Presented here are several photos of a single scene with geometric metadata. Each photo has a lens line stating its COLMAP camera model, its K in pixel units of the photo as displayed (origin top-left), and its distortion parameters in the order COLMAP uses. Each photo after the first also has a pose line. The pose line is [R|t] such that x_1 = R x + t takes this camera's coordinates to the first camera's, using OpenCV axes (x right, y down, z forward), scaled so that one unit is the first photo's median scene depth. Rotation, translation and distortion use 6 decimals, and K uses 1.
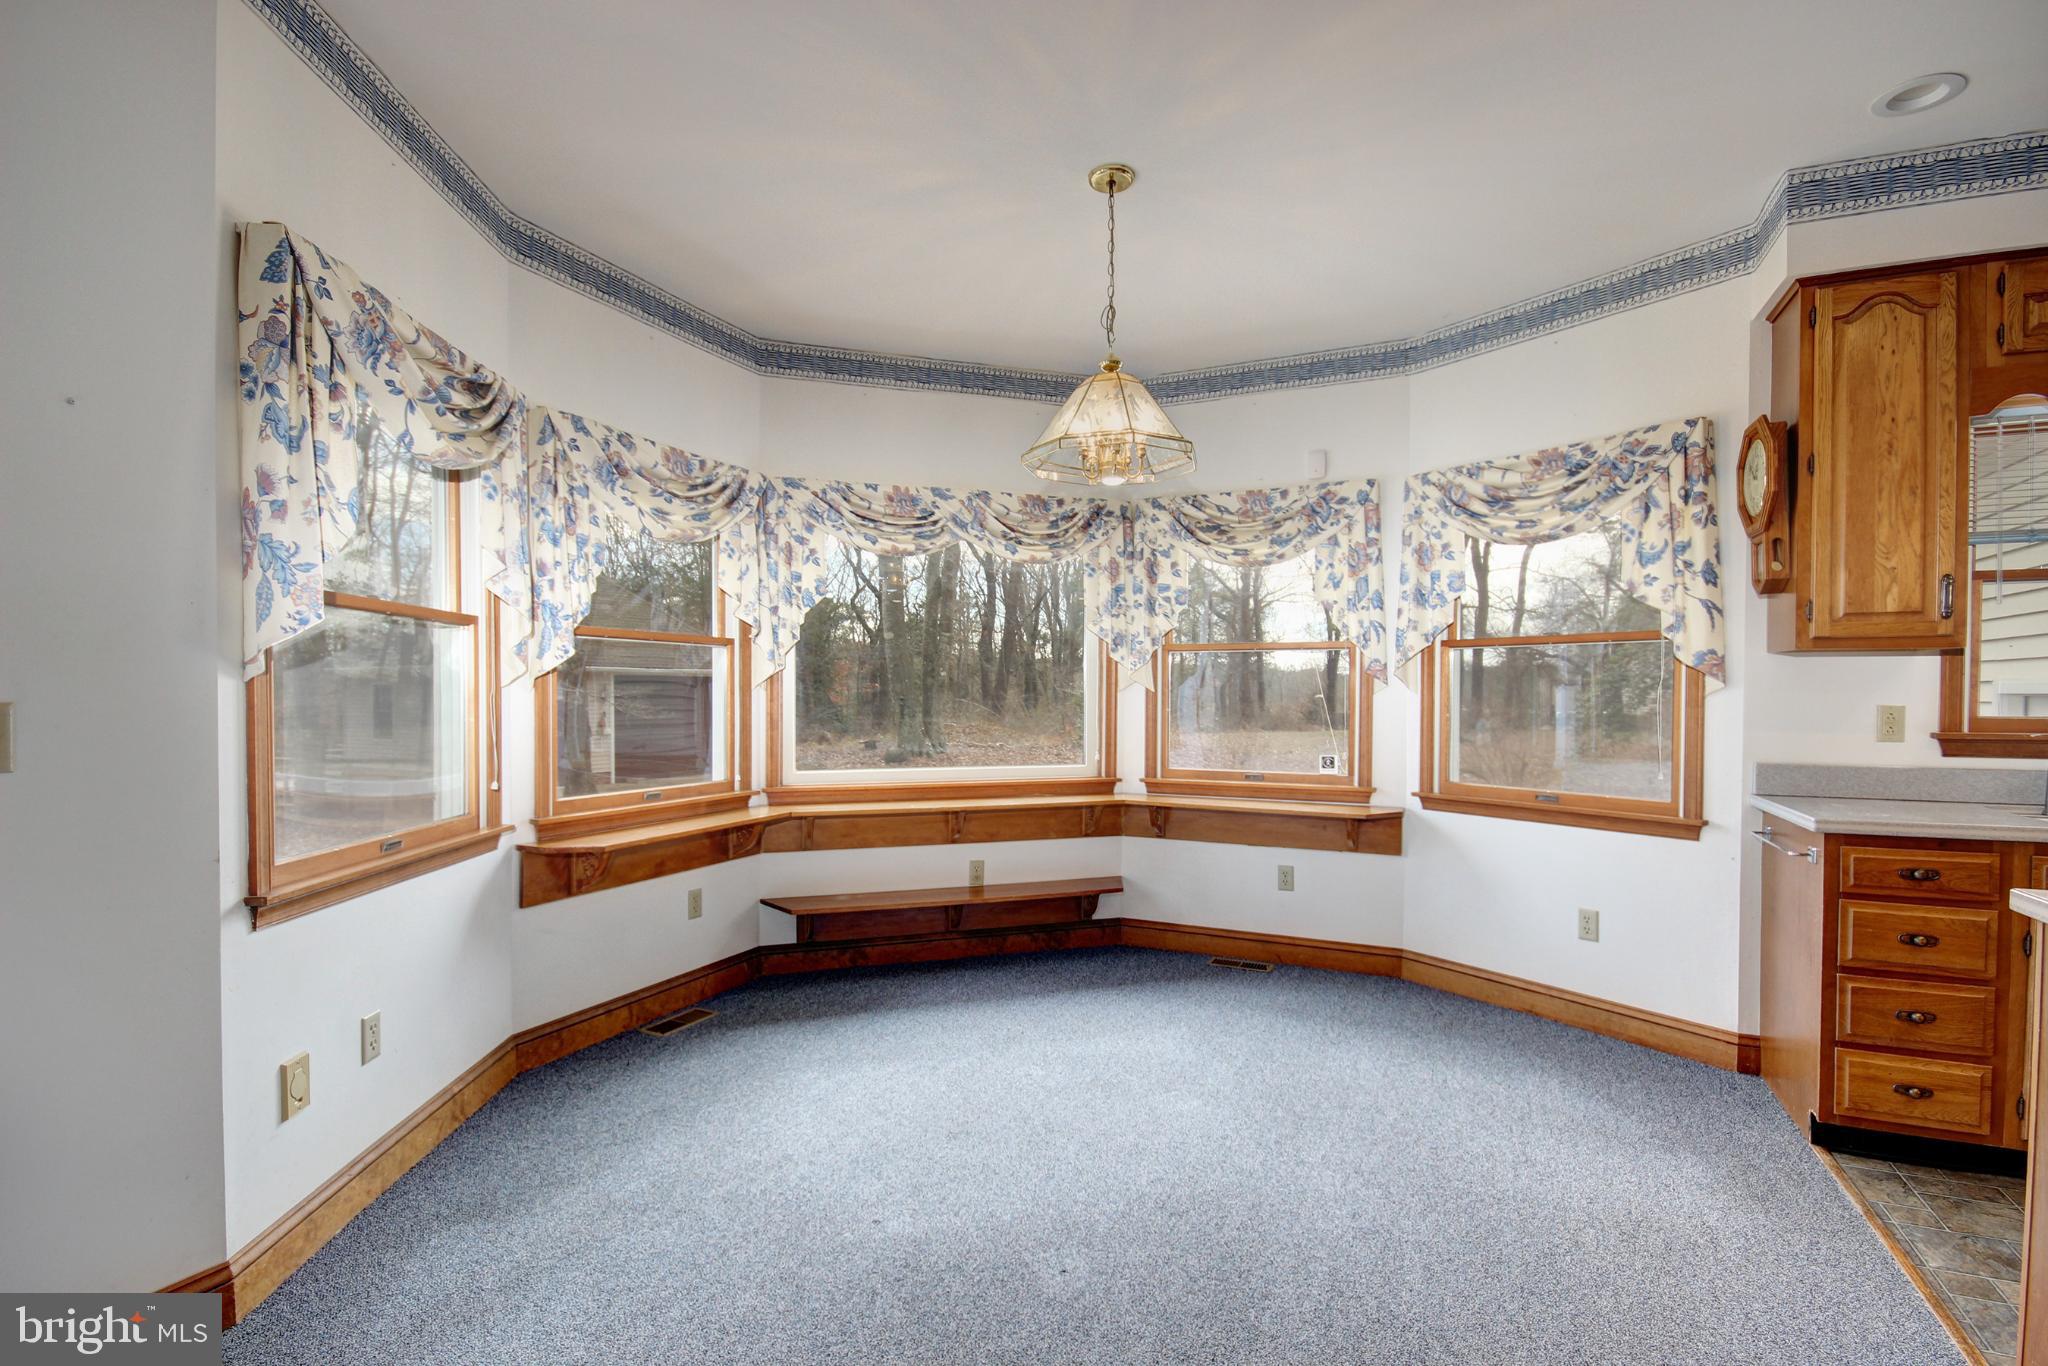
lens RADIAL K [[954.9, 0, 1029.6], [0, 954.9, 712.8], [0, 0, 1]] dist [0.003928, -0.010997]
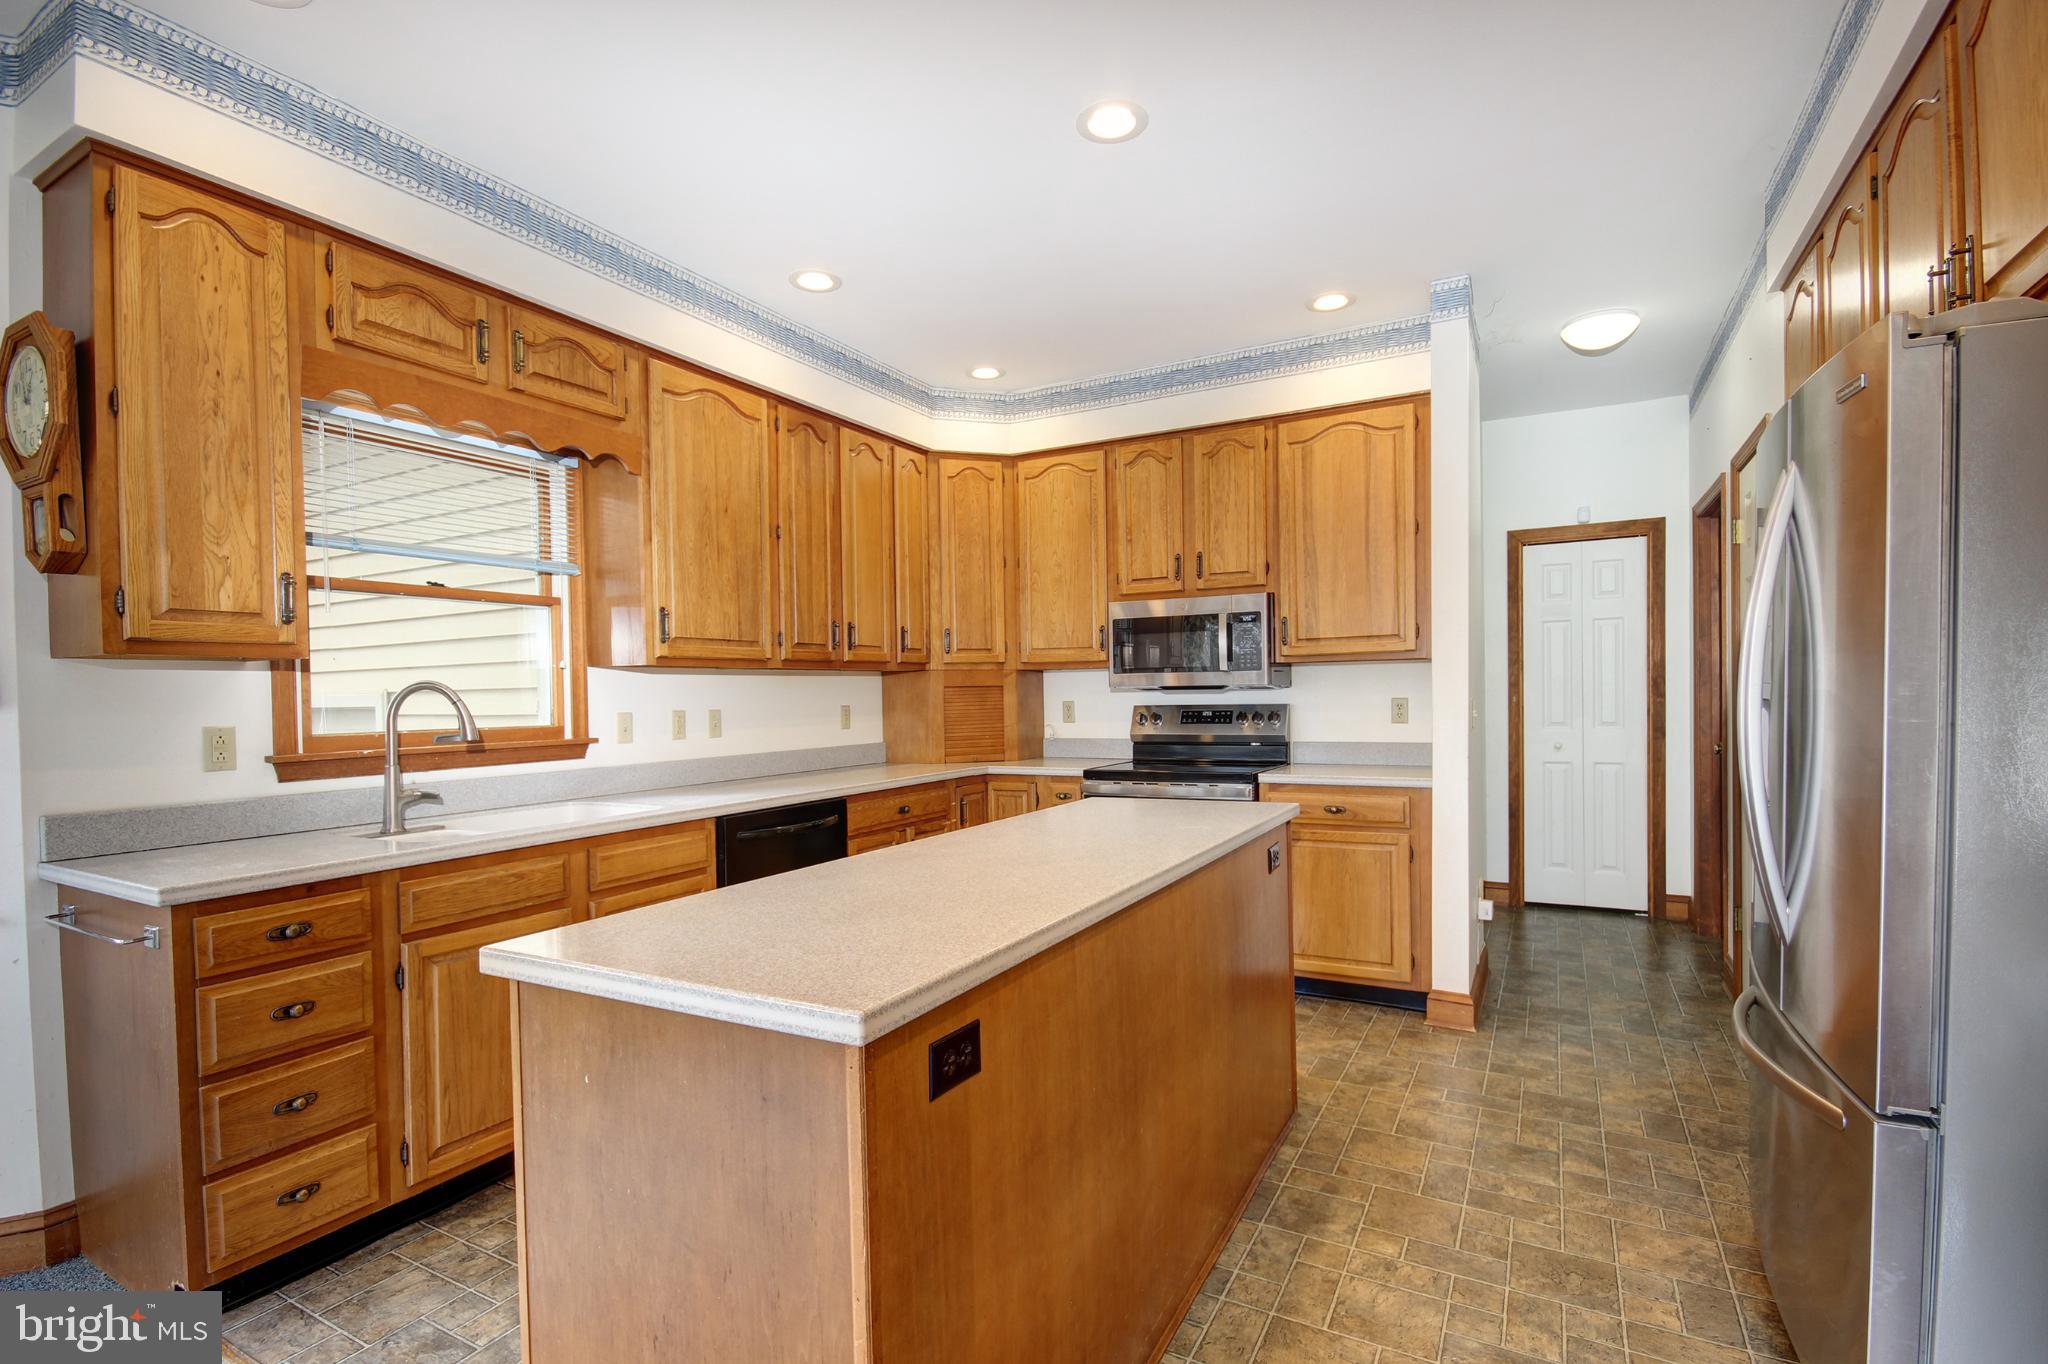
lens RADIAL K [[954.9, 0, 1029.6], [0, 954.9, 711.8], [0, 0, 1]] dist [0.003928, -0.010997]
pose [[0.072948, -0.019107, 0.997153, 0.148280], [0.040069, 0.999065, 0.016212, -0.006387], [-0.996531, 0.038772, 0.073645, 0.264556]]
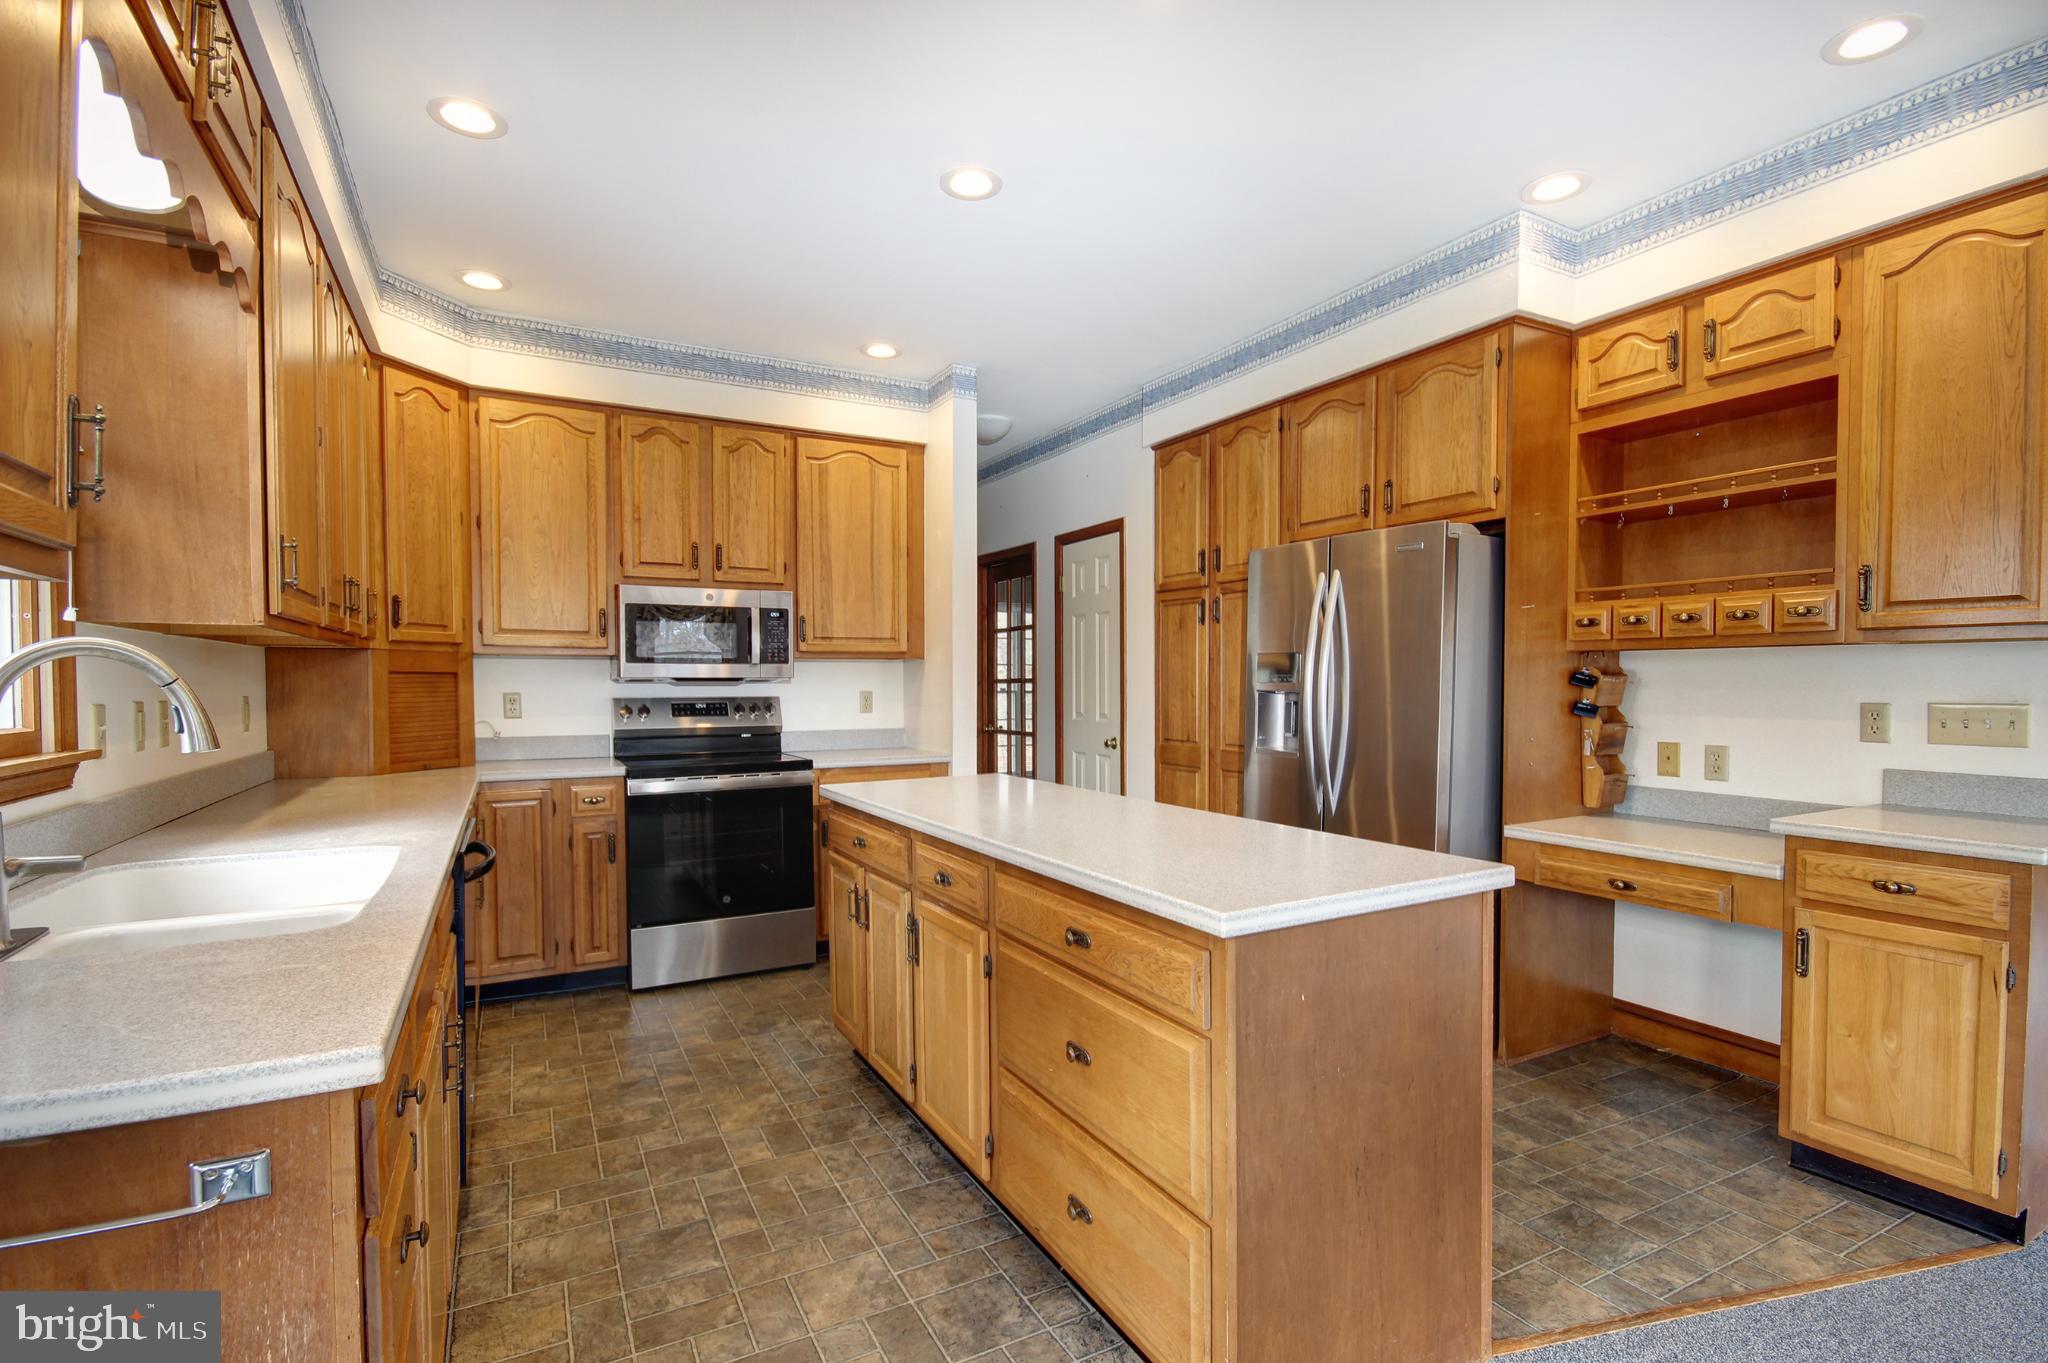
lens RADIAL K [[954.7, 0, 1023.7], [0, 954.7, 709.7], [0, 0, 1]] dist [0.001469, -0.000212]
pose [[-0.797875, -0.013818, 0.602665, 0.648948], [0.017882, 0.998755, 0.046573, -0.042620], [-0.602558, 0.047936, -0.796634, 1.896132]]
